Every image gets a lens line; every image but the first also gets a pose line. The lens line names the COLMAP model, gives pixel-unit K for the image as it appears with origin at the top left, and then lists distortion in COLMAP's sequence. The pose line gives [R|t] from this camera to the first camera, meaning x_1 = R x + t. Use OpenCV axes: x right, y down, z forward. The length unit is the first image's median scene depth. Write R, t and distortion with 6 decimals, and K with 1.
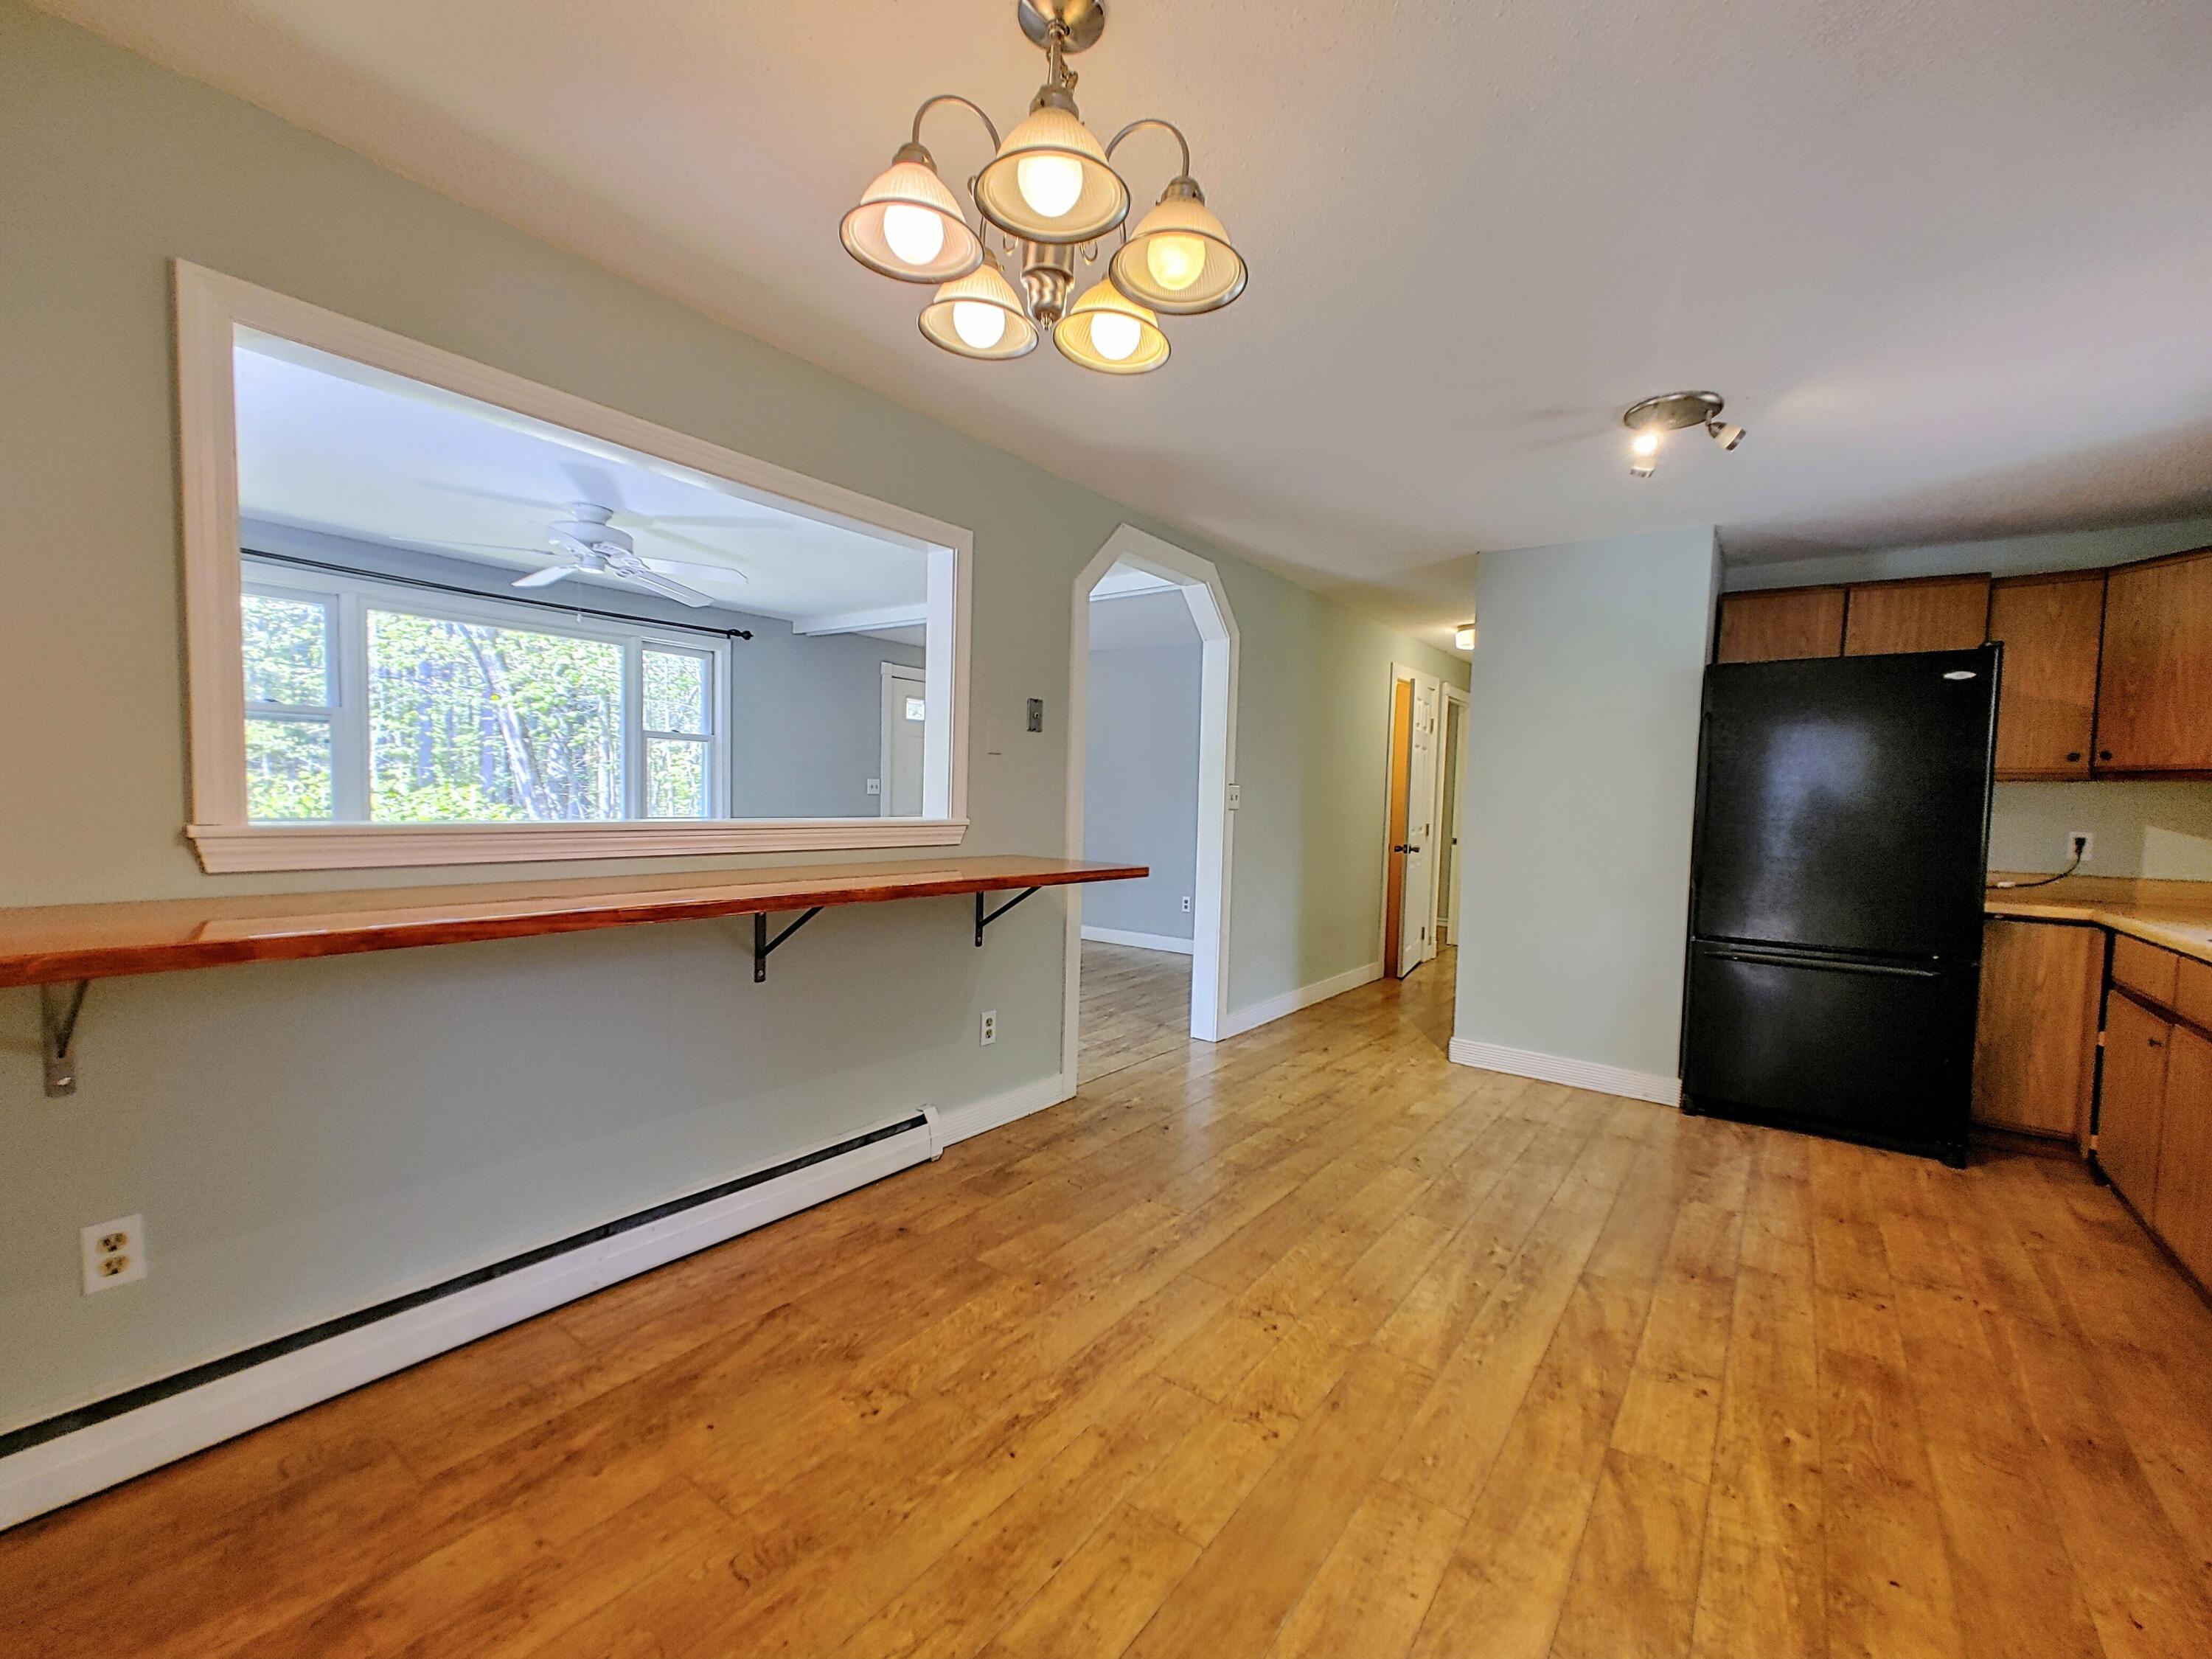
lens RADIAL K [[915.6, 0, 1108.6], [0, 915.6, 838.4], [0, 0, 1]] dist [0.016582, 0.000483]
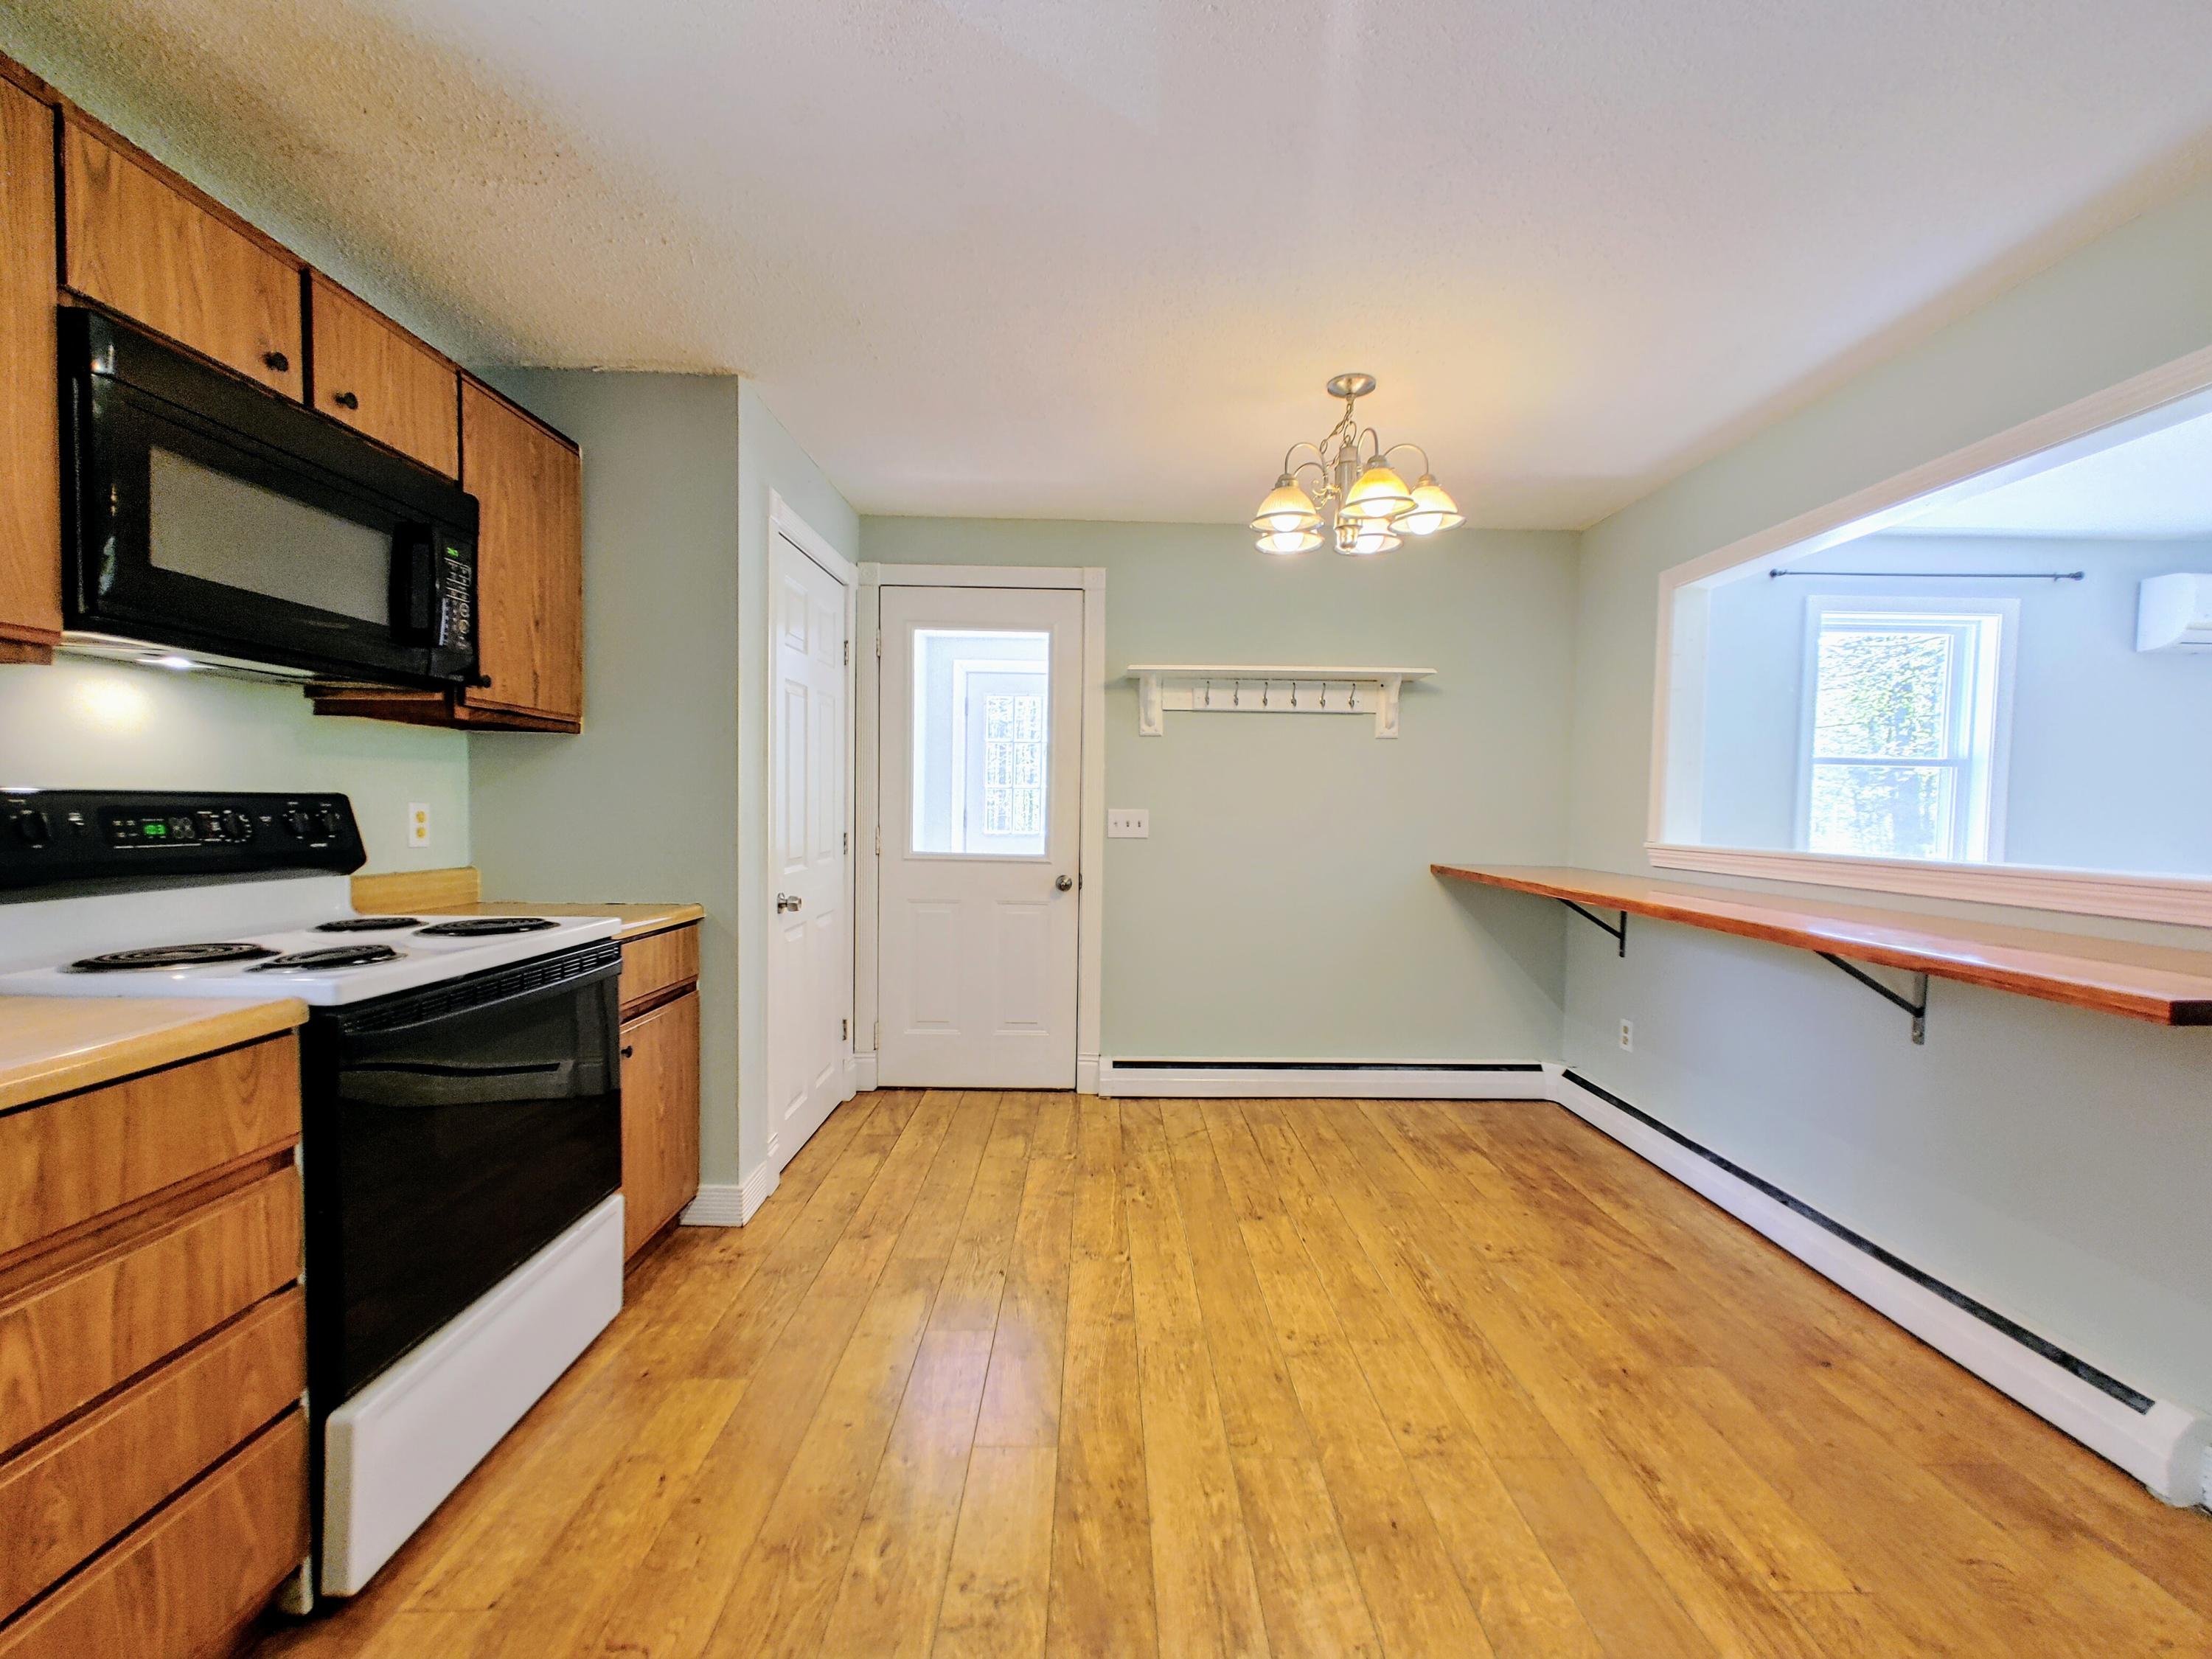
lens RADIAL K [[915.6, 0, 1106.6], [0, 915.6, 837.5], [0, 0, 1]] dist [0.016582, 0.000483]
pose [[-0.793467, -0.025322, -0.608087, 0.994984], [-0.073728, 0.995775, 0.054738, -0.037115], [0.604131, 0.088266, -0.791981, 1.567836]]
